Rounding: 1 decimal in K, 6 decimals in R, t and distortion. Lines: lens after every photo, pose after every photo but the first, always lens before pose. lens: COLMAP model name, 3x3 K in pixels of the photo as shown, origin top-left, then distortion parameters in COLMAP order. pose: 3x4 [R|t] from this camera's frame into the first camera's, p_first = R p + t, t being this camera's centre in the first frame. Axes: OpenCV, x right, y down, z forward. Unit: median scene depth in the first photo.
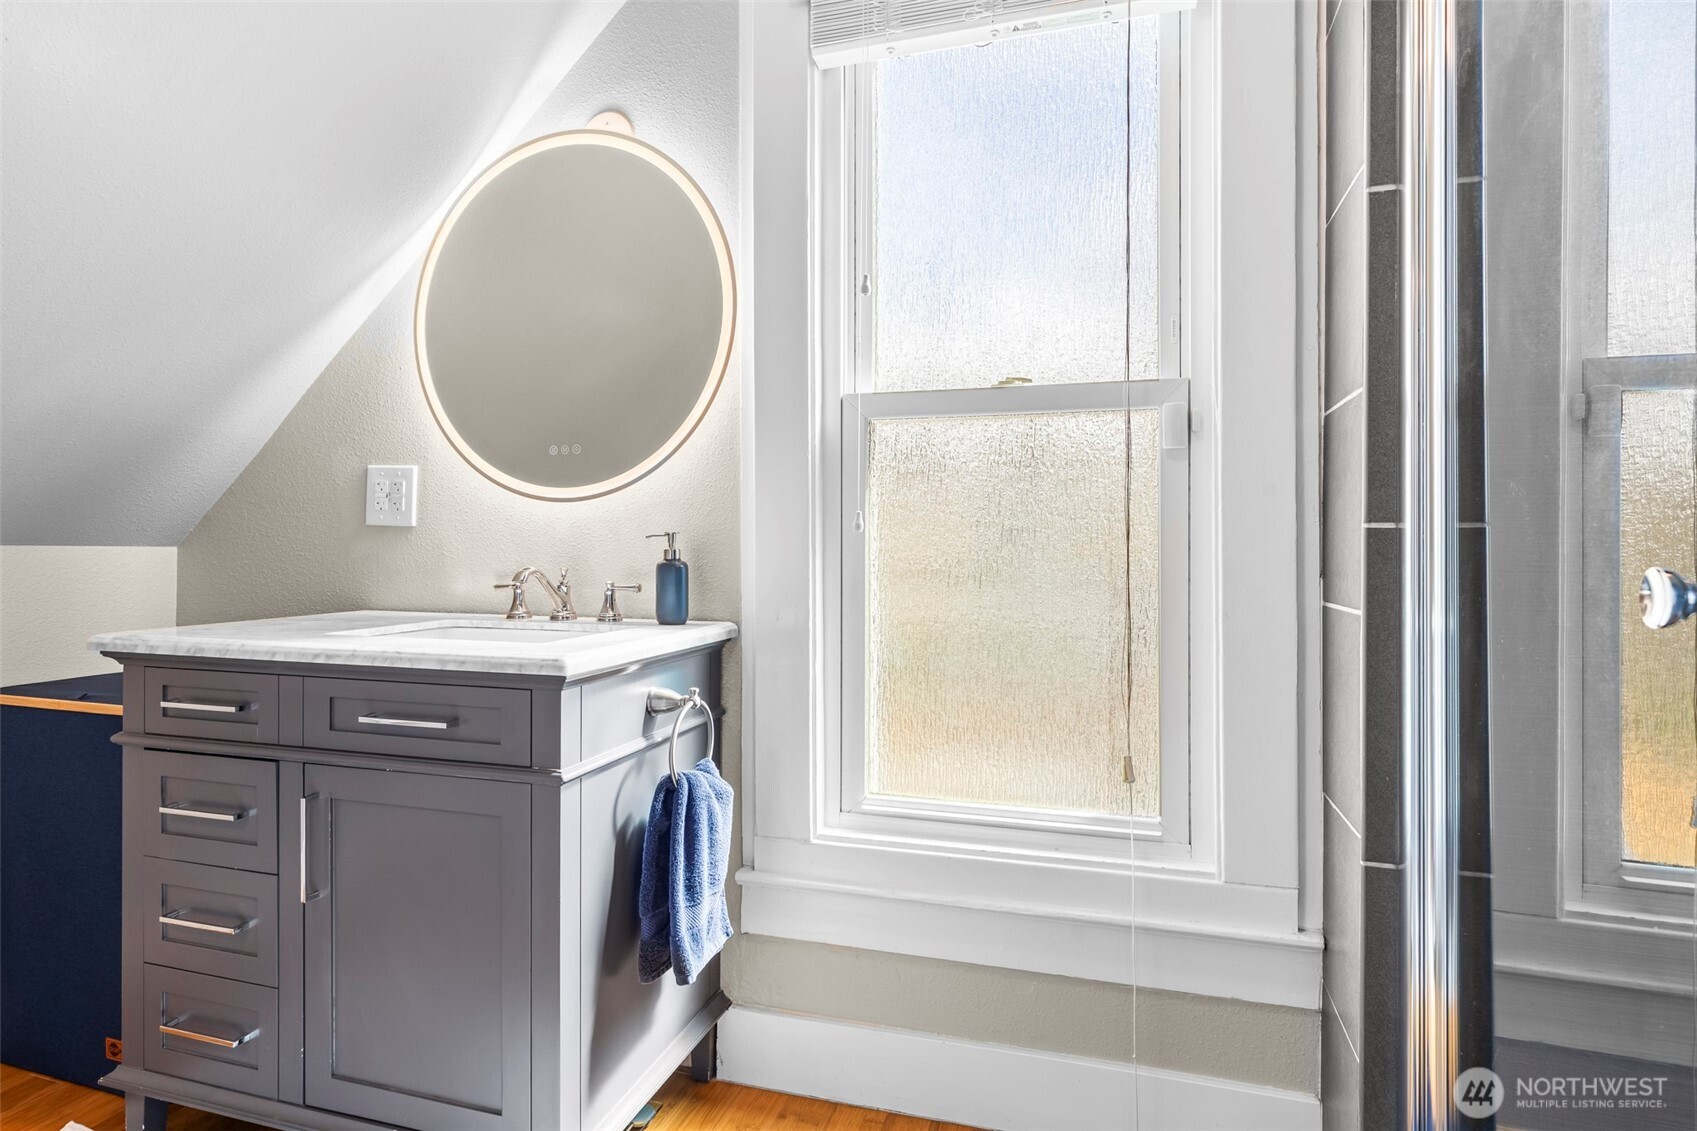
lens RADIAL K [[897.8, 0, 850.3], [0, 897.8, 551.7], [0, 0, 1]] dist [0.003764, 0.001145]
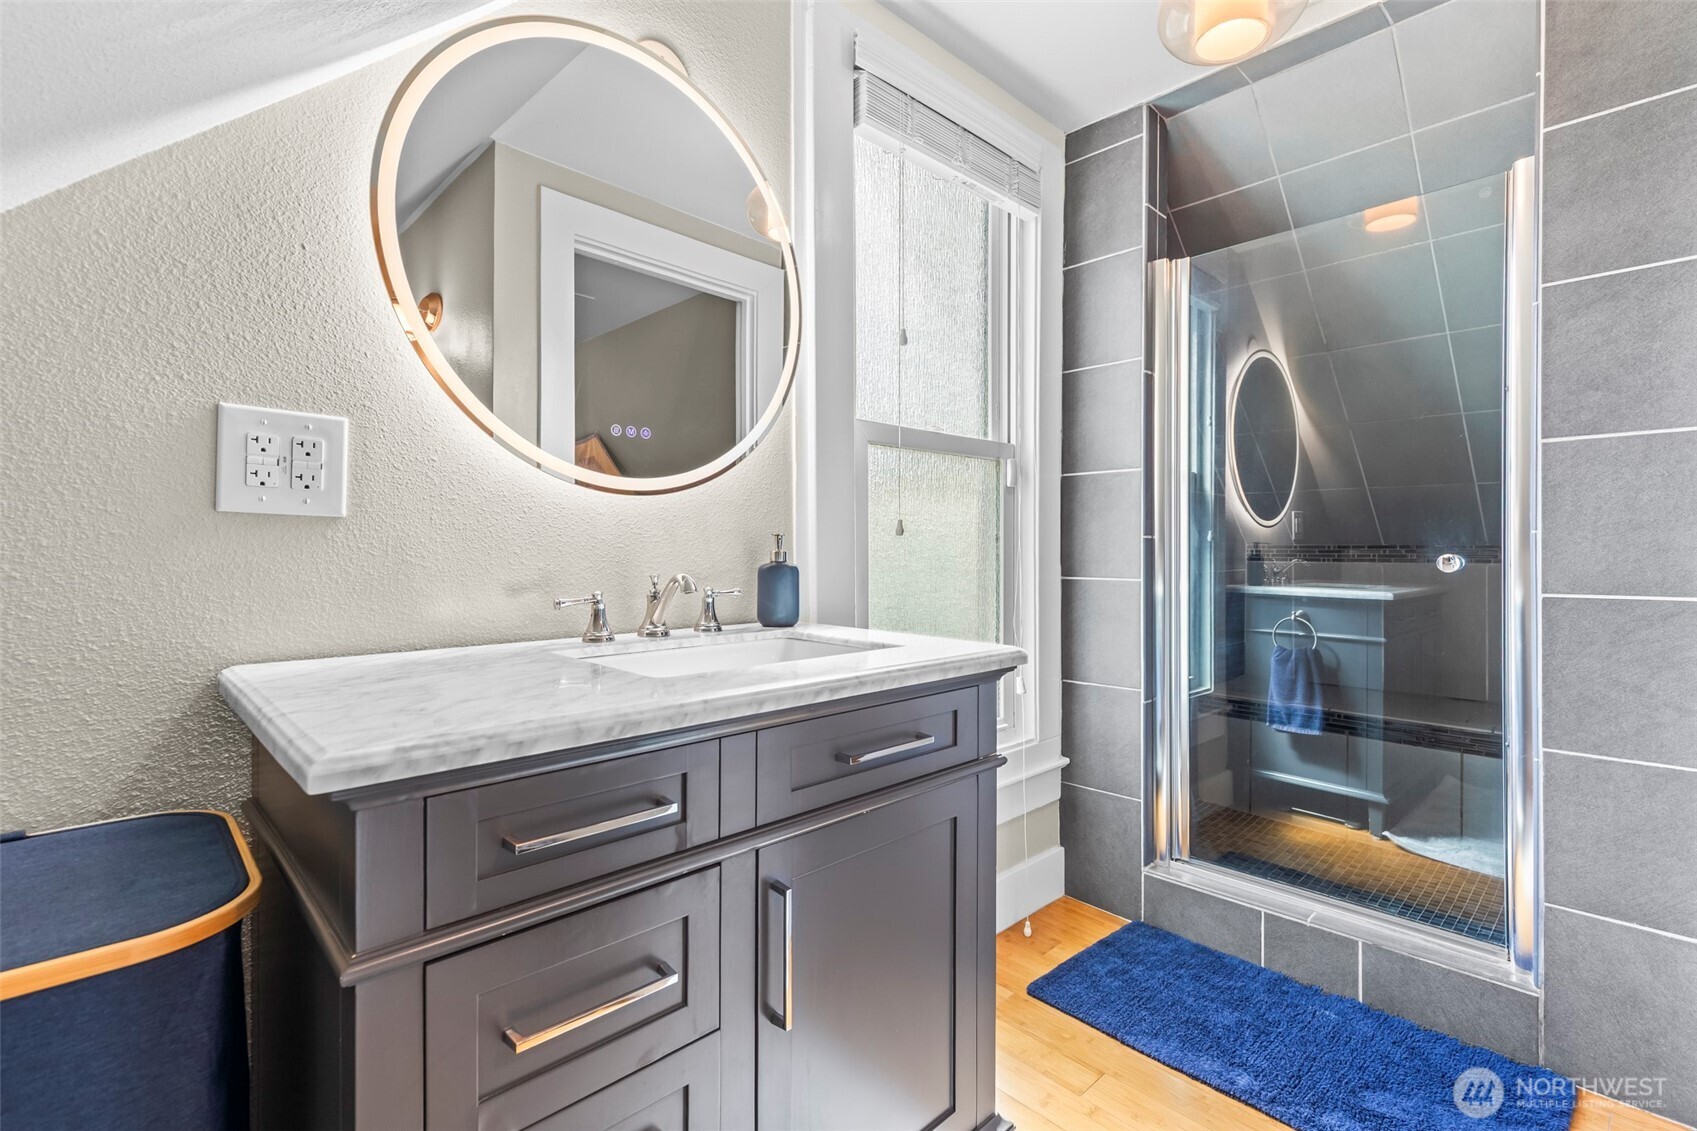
lens RADIAL K [[779.2, 0, 849.9], [0, 779.2, 555.5], [0, 0, 1]] dist [0.023118, 0.000084]
pose [[0.483333, -0.012182, 0.875352, -0.855961], [0.008065, 0.999923, 0.009462, -0.005080], [-0.875400, 0.002486, 0.483394, 0.482876]]
